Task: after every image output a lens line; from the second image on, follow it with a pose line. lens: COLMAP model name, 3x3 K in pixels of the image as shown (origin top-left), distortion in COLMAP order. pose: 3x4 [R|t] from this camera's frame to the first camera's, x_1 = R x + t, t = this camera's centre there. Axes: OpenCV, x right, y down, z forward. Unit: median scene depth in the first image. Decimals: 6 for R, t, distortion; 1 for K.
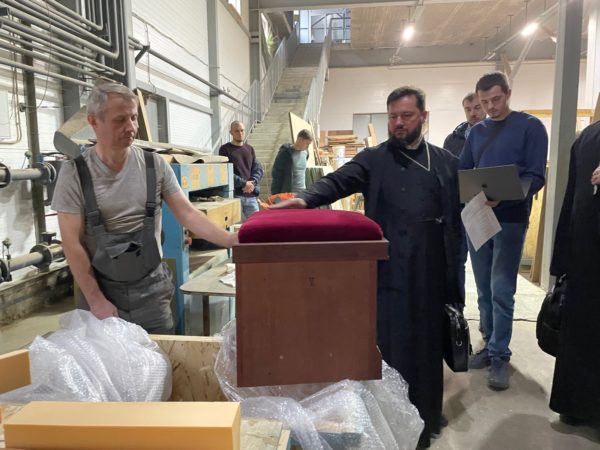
lens RADIAL K [[472.0, 0, 300.0], [0, 472.0, 225.0], [0, 0, 1]] dist [0.099091, -0.054344]
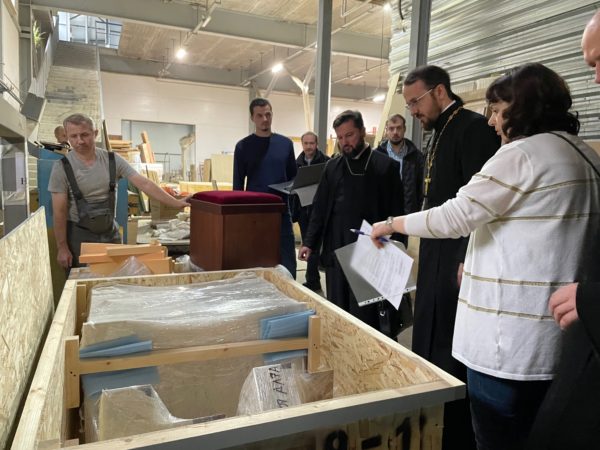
lens RADIAL K [[472.0, 0, 300.0], [0, 472.0, 225.0], [0, 0, 1]] dist [0.099091, -0.054344]
pose [[0.874808, -0.019702, 0.484069, -0.067697], [0.029507, 0.999485, -0.012645, 0.015824], [-0.483570, 0.025345, 0.874939, -0.079367]]
